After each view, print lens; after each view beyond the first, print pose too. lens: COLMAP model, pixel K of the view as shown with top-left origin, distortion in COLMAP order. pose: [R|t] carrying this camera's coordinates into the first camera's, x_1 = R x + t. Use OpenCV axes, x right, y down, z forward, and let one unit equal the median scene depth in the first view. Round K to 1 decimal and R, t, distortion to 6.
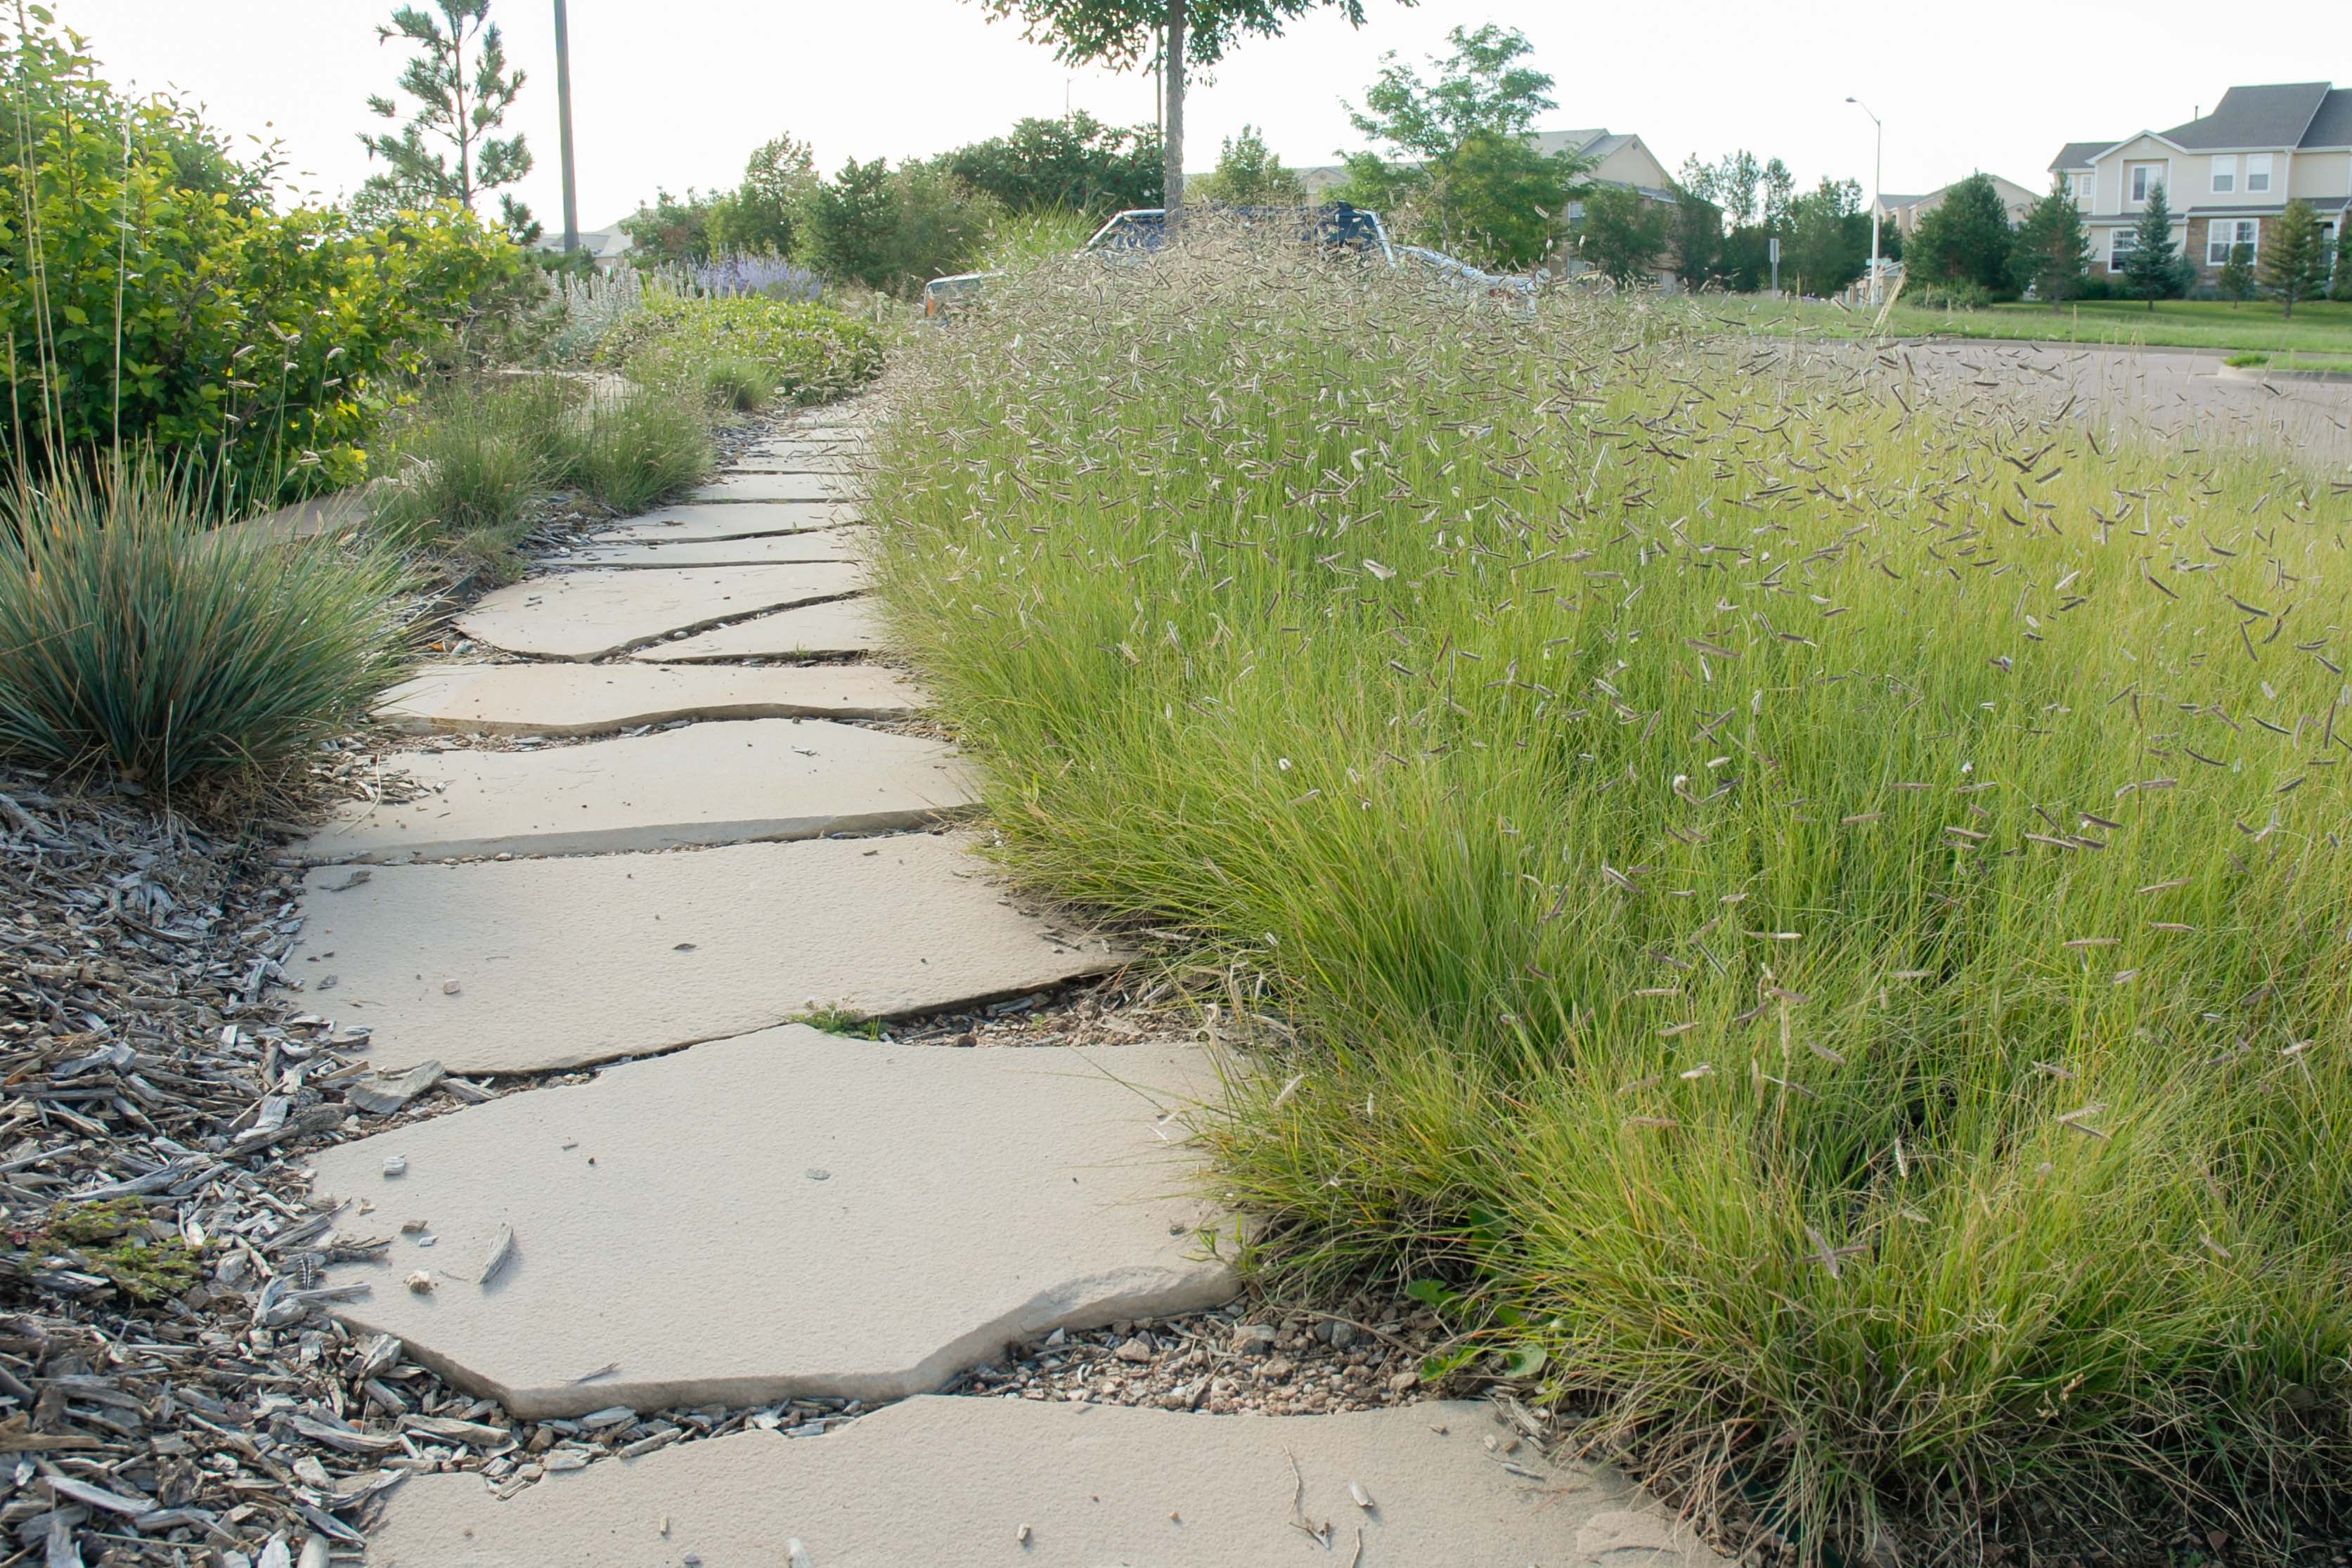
lens RADIAL K [[2161.7, 0, 1183.5], [0, 2161.7, 729.2], [0, 0, 1]] dist [-0.173066, 0.194922]
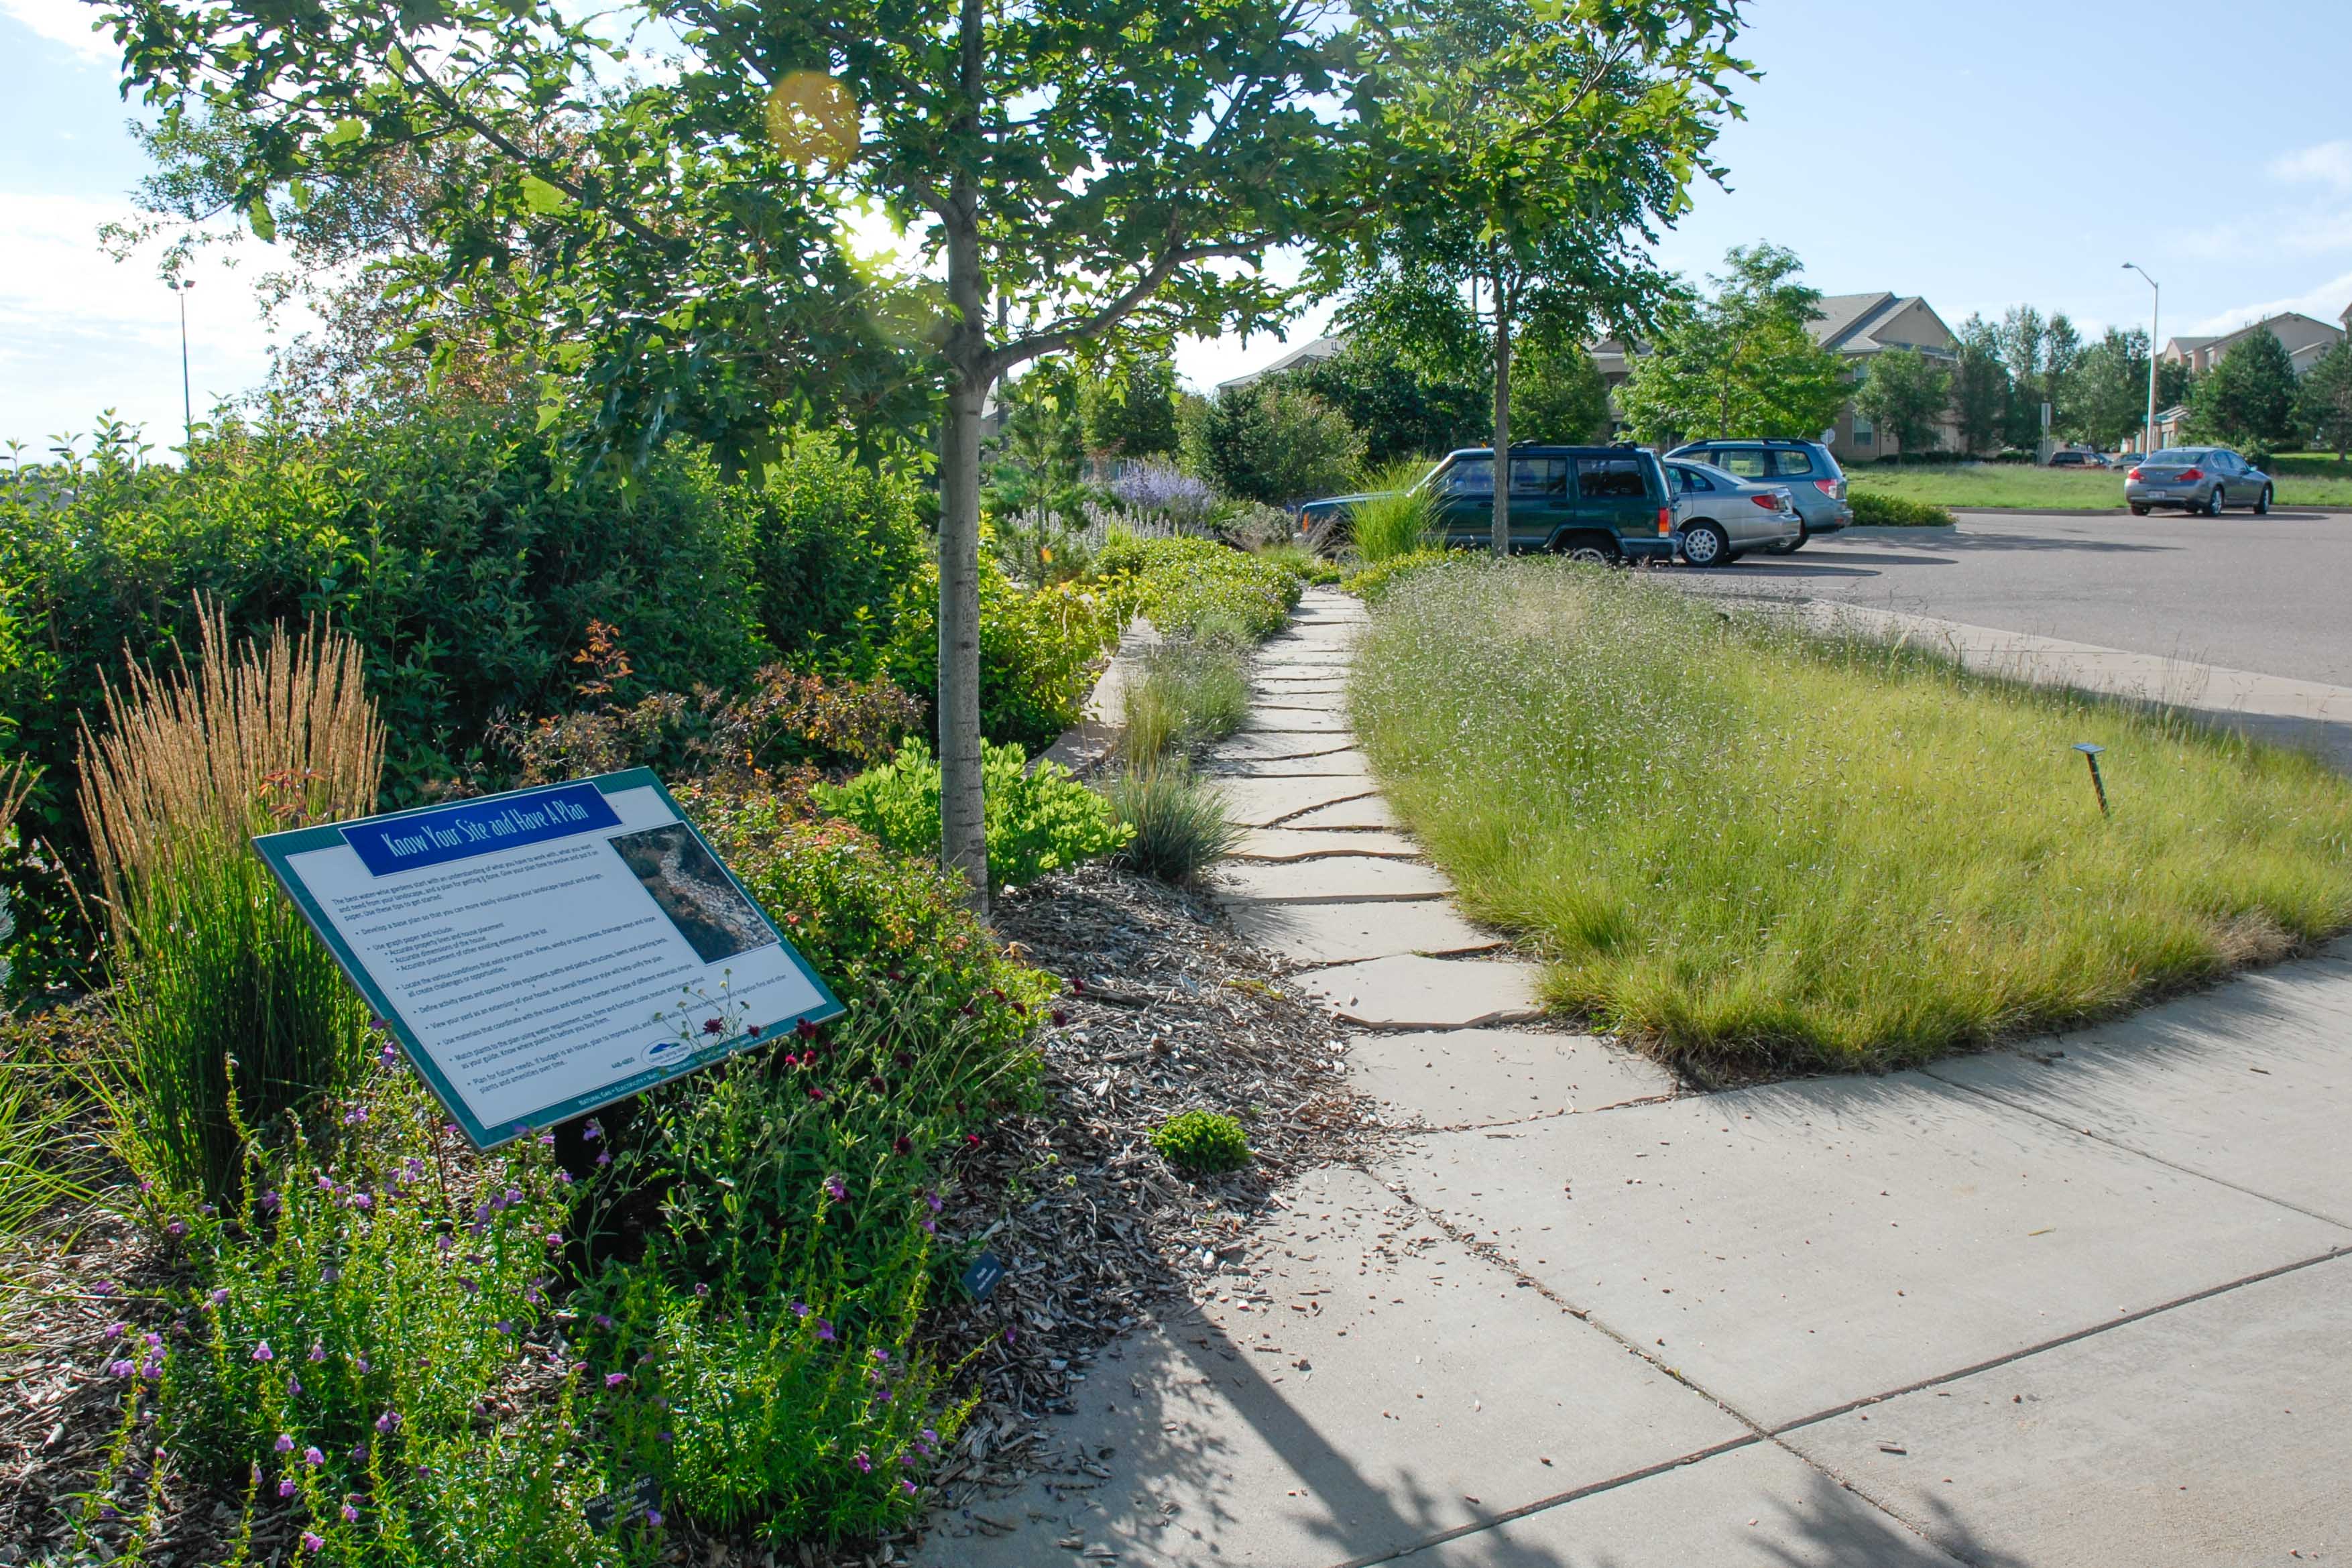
lens RADIAL K [[2161.8, 0, 1183.5], [0, 2161.8, 729.2], [0, 0, 1]] dist [-0.173066, 0.194922]
pose [[0.990433, 0.019024, -0.136674, -0.040976], [-0.026341, 0.998303, -0.051928, -0.013634], [0.135454, 0.055031, 0.989254, -1.219454]]
